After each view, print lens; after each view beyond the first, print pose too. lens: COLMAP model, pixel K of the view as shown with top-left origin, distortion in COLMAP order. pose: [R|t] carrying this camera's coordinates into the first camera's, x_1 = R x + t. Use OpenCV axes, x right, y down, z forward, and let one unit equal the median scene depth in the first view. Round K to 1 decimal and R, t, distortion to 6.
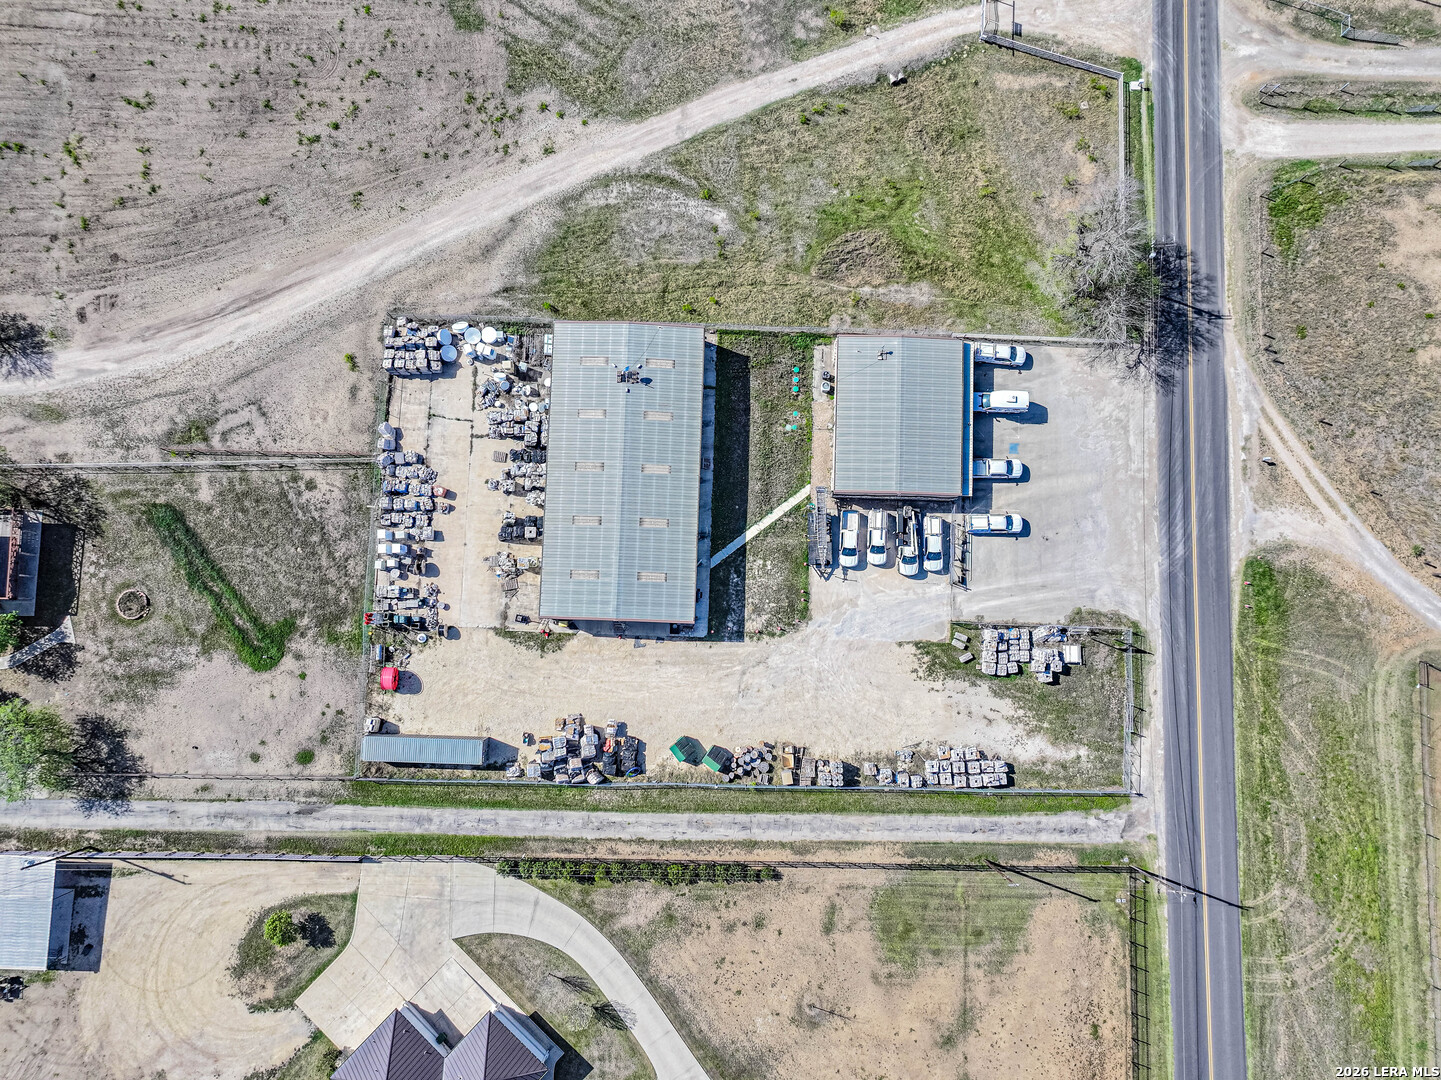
lens RADIAL K [[995.3, 0, 720.5], [0, 995.3, 540.0], [0, 0, 1]] dist [0.000377, 0.001608]
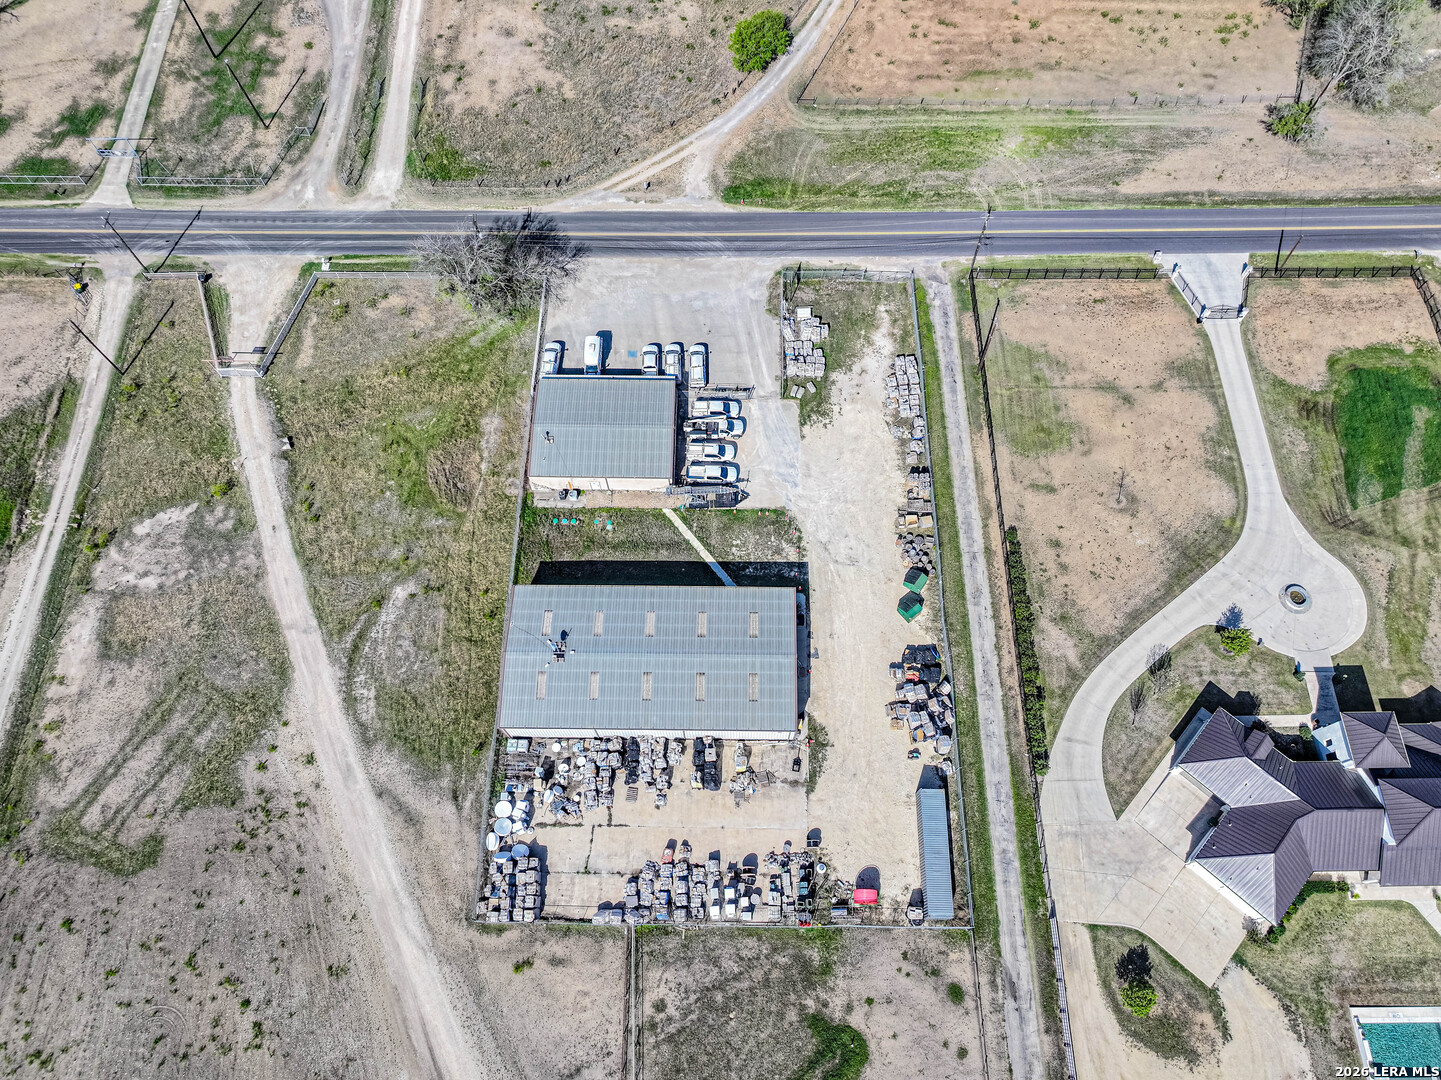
lens RADIAL K [[995.3, 0, 720.5], [0, 995.3, 540.0], [0, 0, 1]] dist [0.000377, 0.001608]
pose [[-0.015761, -0.917624, 0.397137, -0.385331], [0.996139, 0.019895, 0.085503, -0.086378], [-0.086360, 0.396952, 0.913768, 0.001887]]
